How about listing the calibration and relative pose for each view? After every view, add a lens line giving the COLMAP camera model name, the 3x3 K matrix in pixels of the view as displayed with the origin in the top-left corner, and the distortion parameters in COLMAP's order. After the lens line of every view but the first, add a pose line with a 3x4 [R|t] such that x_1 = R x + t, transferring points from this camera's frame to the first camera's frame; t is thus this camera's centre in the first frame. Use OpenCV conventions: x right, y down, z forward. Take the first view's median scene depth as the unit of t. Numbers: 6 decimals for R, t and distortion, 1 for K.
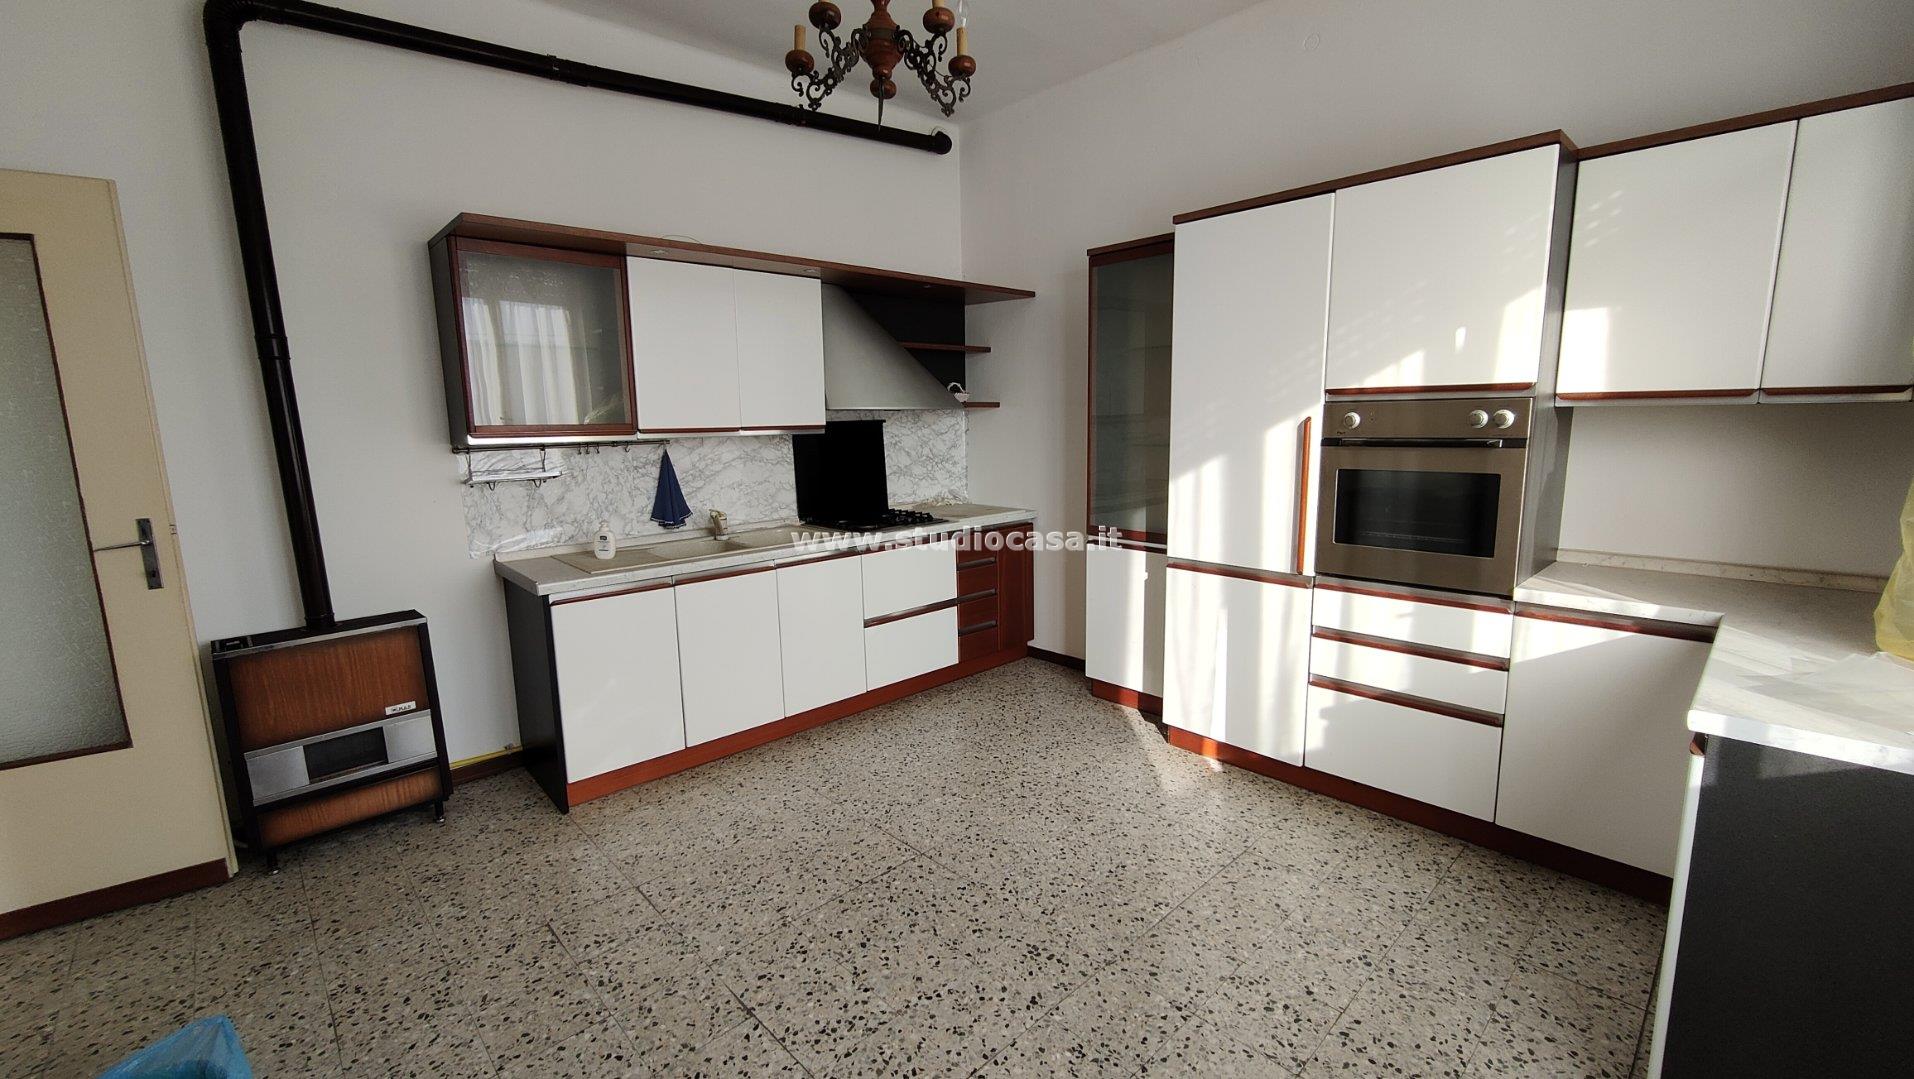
lens RADIAL K [[785.4, 0, 957.0], [0, 785.4, 539.5], [0, 0, 1]] dist [-0.006773, 0.000493]
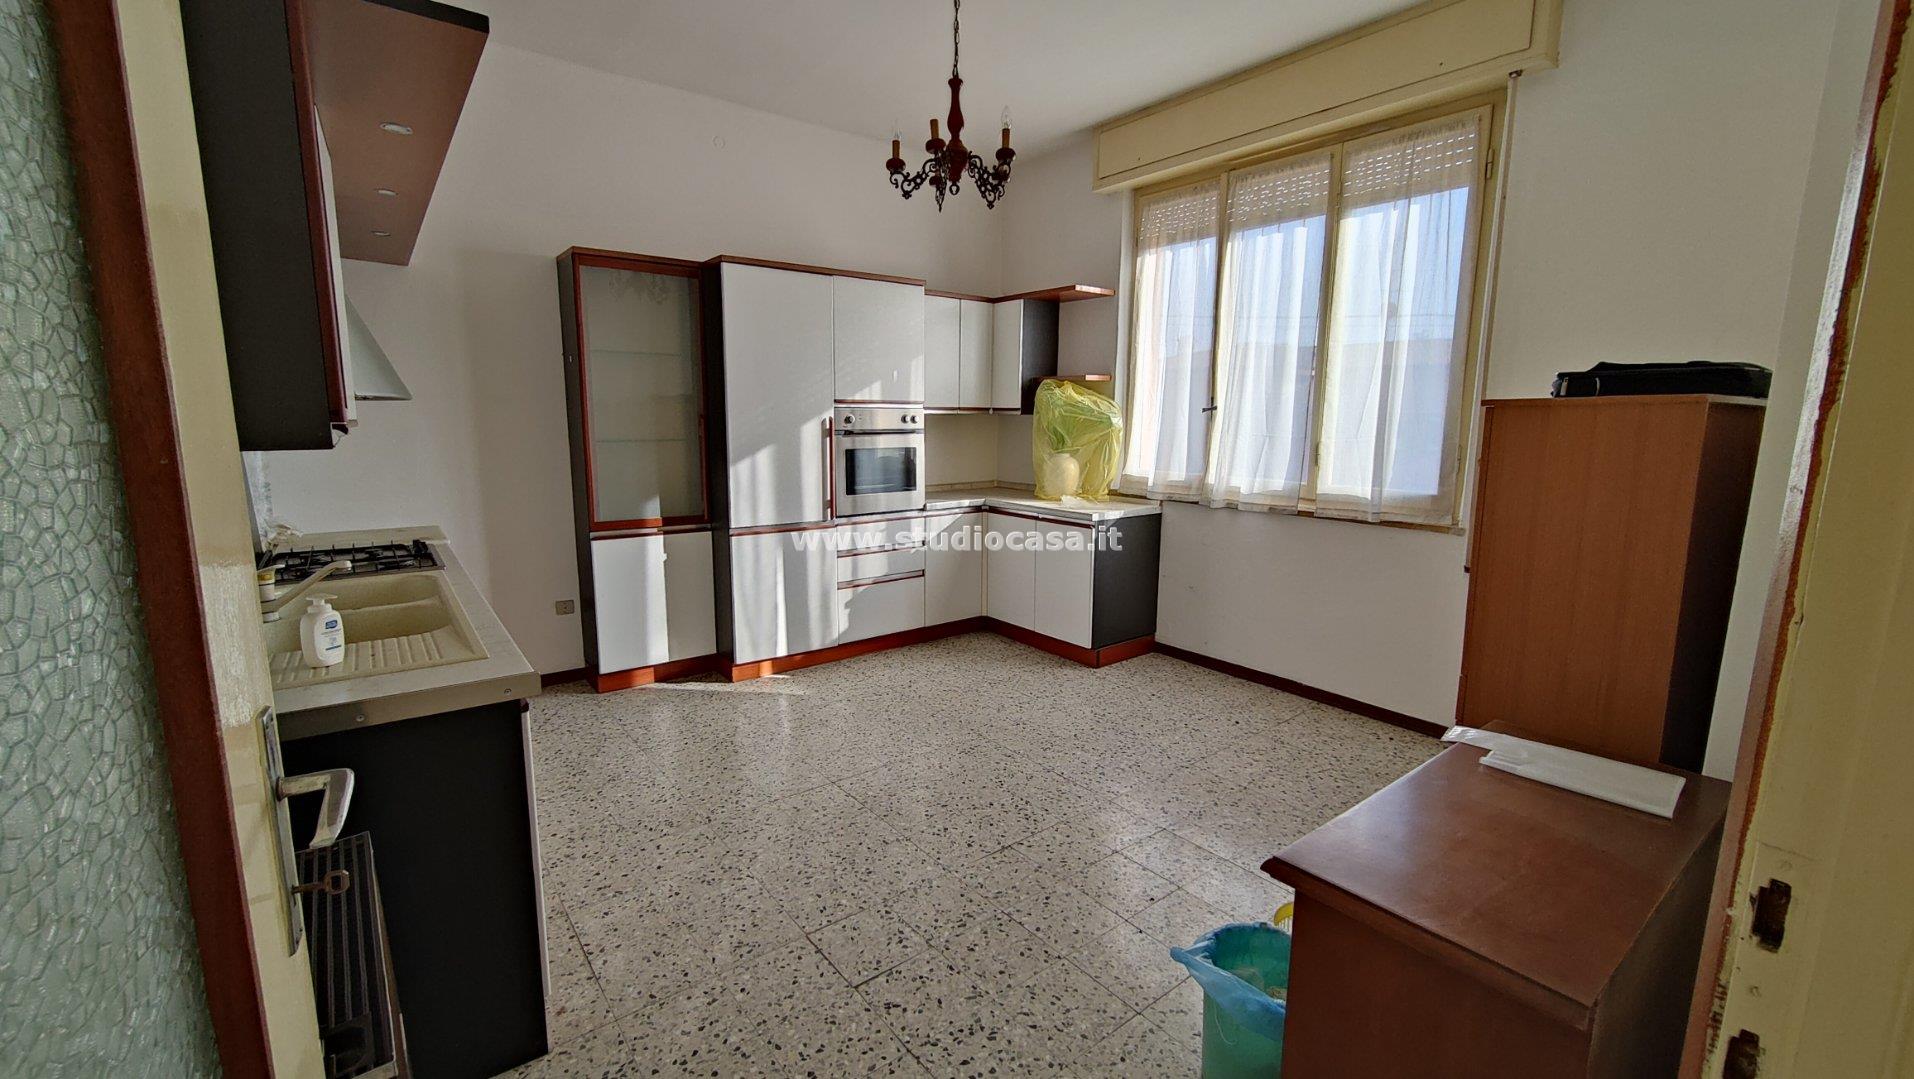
lens RADIAL K [[800.0, 0, 957.0], [0, 800.0, 539.5], [0, 0, 1]] dist [-0.006358, 0.000814]
pose [[0.085606, -0.136094, 0.986990, -1.187026], [0.146612, 0.981563, 0.122630, -0.078981], [-0.985483, 0.134207, 0.103981, 0.656424]]
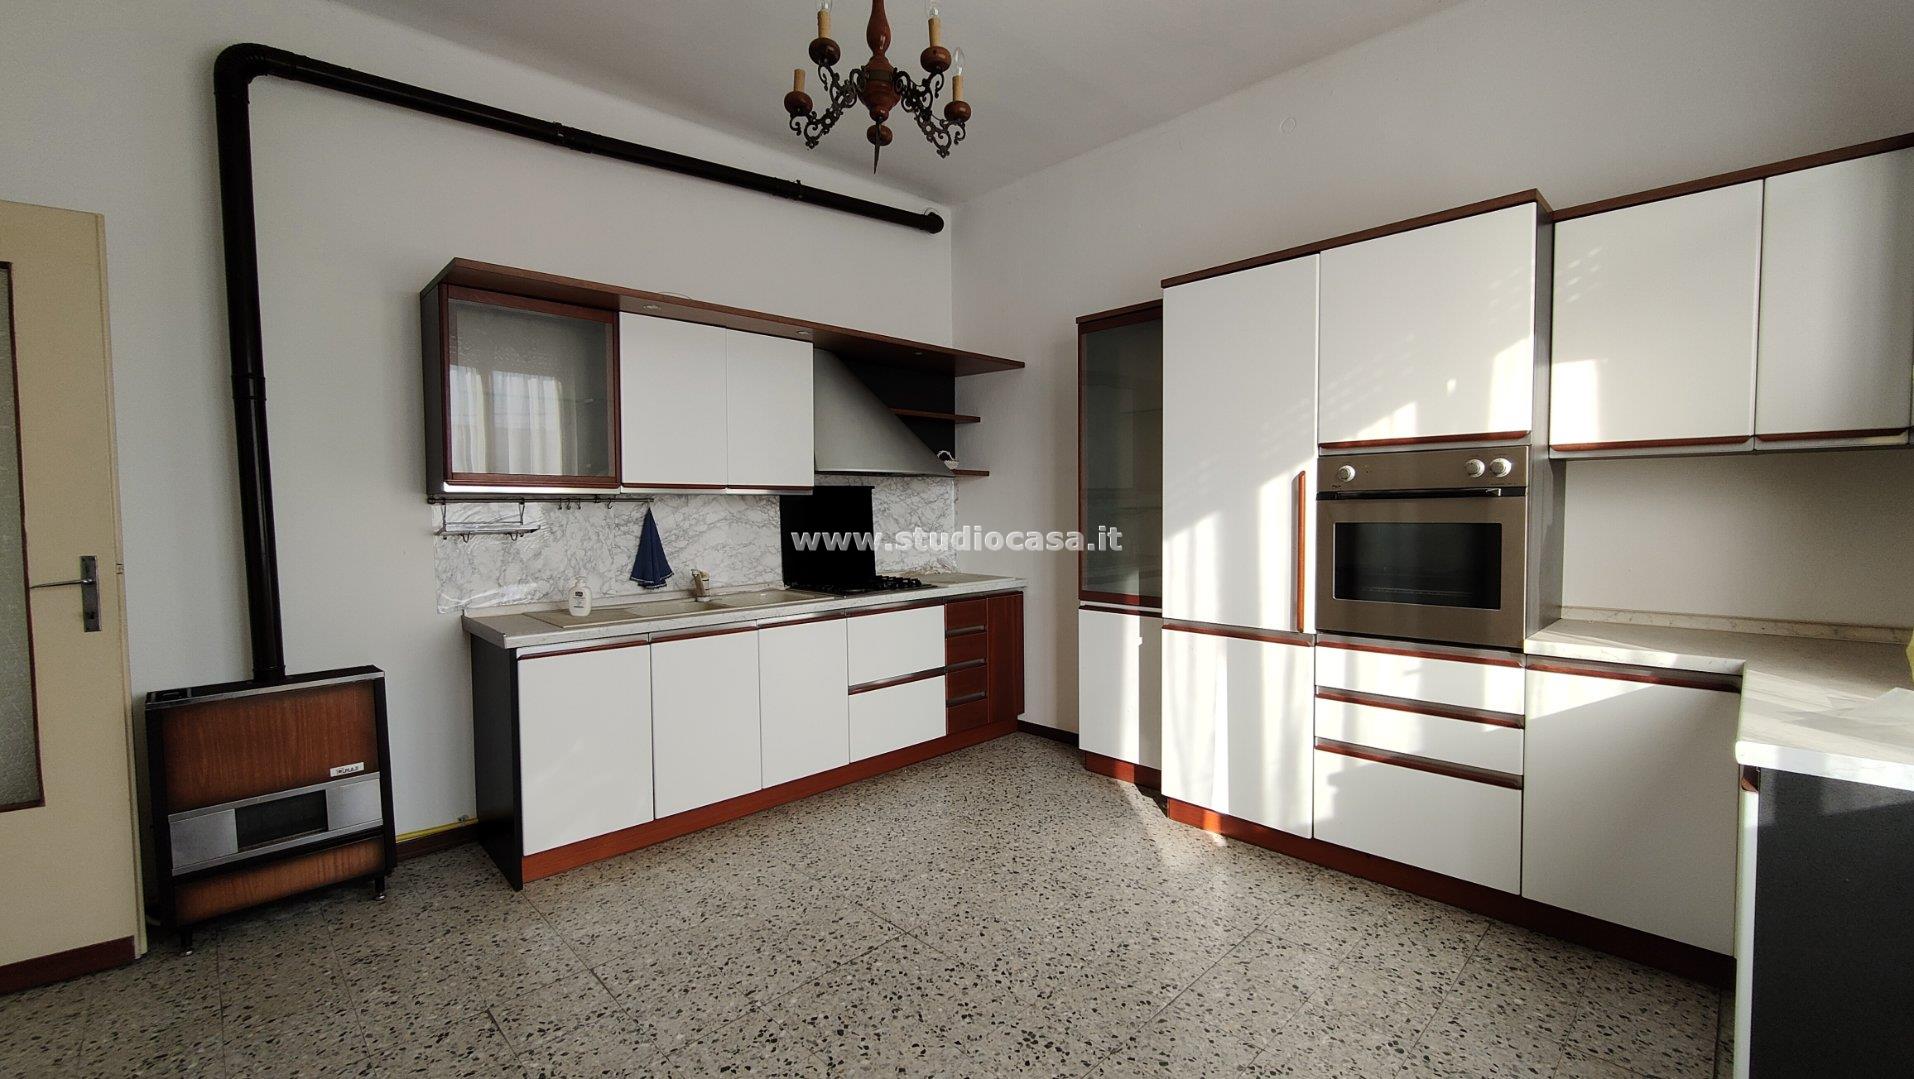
lens RADIAL K [[785.4, 0, 957.0], [0, 785.4, 539.5], [0, 0, 1]] dist [-0.006773, 0.000493]
pose [[0.999820, 0.008527, 0.016957, -0.004963], [-0.006511, 0.993278, -0.115573, 0.050054], [-0.017829, 0.115442, 0.993154, 0.035223]]
